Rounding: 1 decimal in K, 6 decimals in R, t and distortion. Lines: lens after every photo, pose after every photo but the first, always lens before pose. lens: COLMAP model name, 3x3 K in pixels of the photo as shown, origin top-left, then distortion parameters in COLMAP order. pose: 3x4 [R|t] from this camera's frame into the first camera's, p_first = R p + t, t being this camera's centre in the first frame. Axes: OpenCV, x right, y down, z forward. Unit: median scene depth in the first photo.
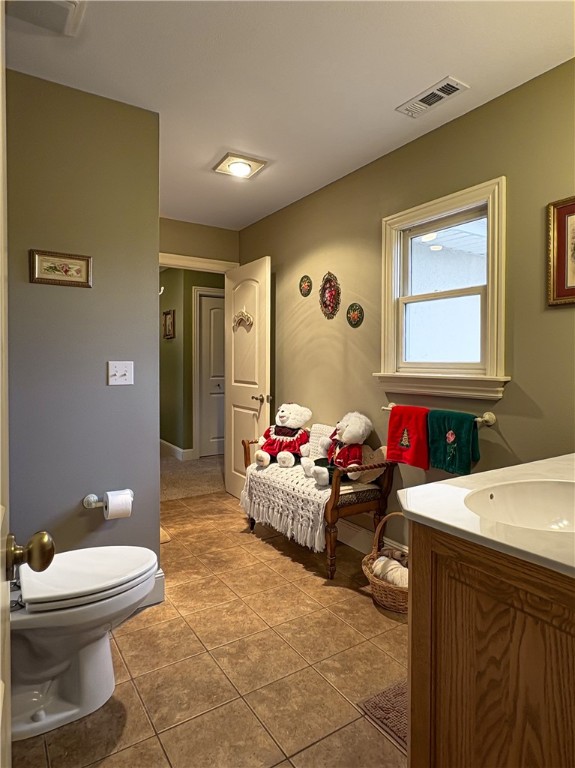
lens RADIAL K [[459.0, 0, 287.9], [0, 459.0, 366.3], [0, 0, 1]] dist [0.001438, 0.002456]
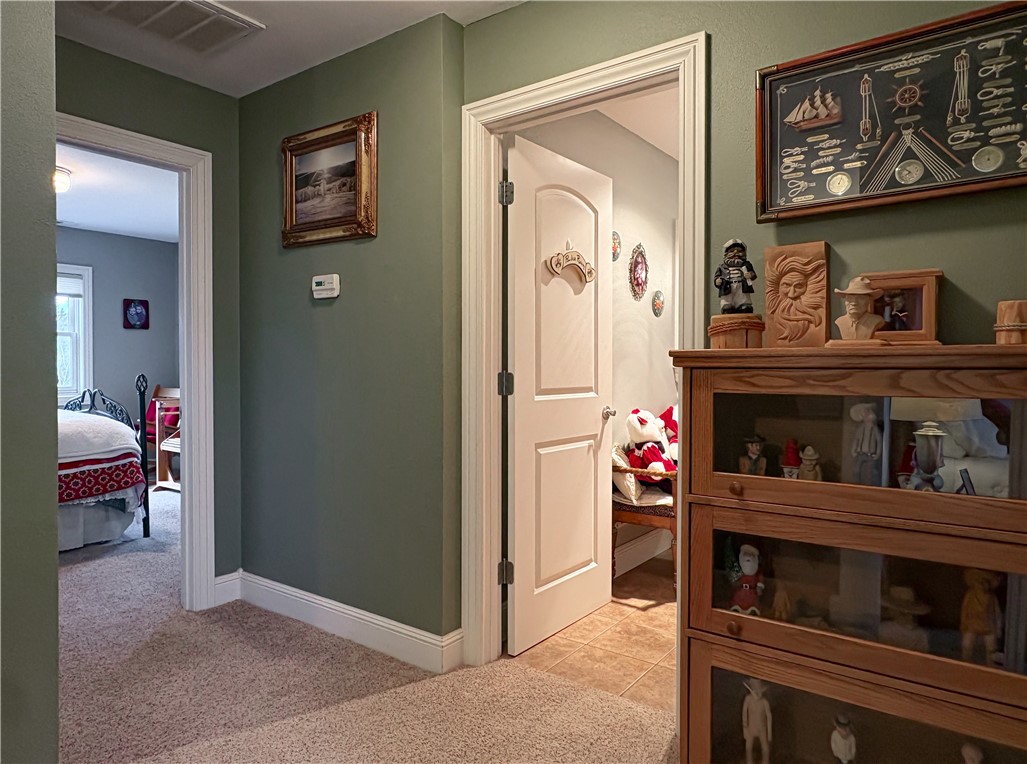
lens RADIAL K [[663.6, 0, 513.5], [0, 663.6, 382.0], [0, 0, 1]] dist [-0.000999, -0.000072]
pose [[-0.346331, -0.021747, 0.937860, -0.793997], [0.013413, 0.999514, 0.028130, 0.004089], [-0.938017, 0.022322, -0.345871, 1.367651]]
